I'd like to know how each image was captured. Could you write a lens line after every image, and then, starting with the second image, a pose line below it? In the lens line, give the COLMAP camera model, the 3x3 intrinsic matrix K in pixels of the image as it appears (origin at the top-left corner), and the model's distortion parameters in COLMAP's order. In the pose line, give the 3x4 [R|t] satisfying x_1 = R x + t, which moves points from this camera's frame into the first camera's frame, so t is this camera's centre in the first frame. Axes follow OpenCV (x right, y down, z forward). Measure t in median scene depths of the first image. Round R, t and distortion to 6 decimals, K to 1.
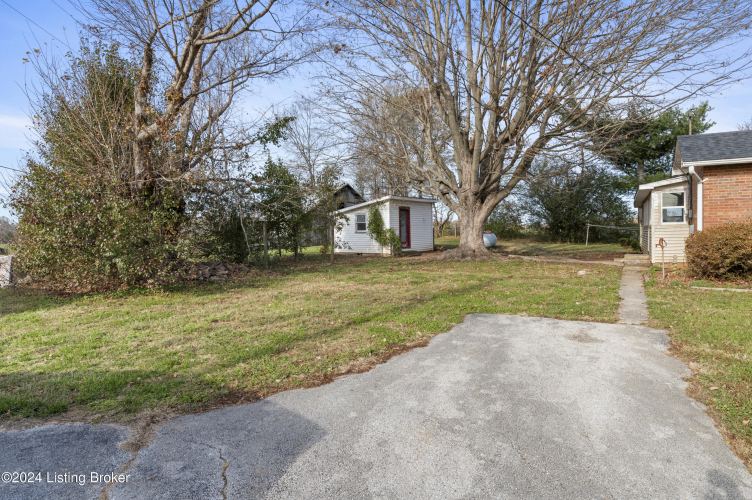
lens RADIAL K [[421.5, 0, 376.0], [0, 421.5, 250.0], [0, 0, 1]] dist [0.001743, 0.000095]
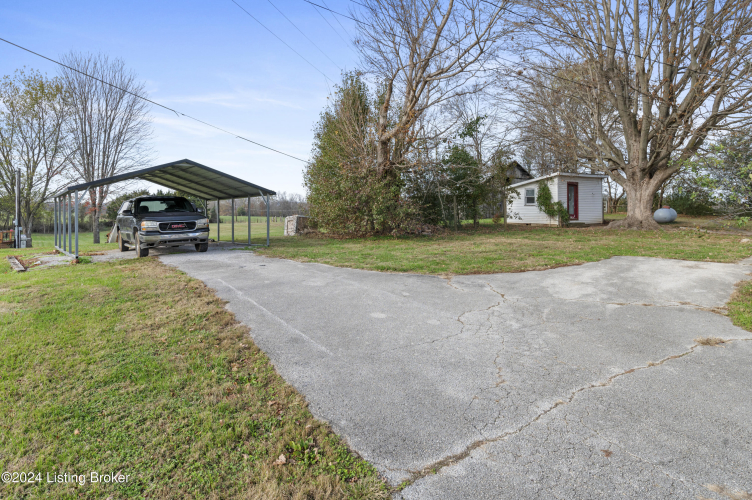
lens RADIAL K [[446.3, 0, 375.4], [0, 446.3, 215.1], [0, 0, 1]] dist [0.000496, -0.000193]
pose [[0.937634, 0.016804, -0.347217, -0.009472], [-0.027263, 0.999309, -0.025259, 0.027820], [0.346553, 0.033150, 0.937444, -0.277974]]
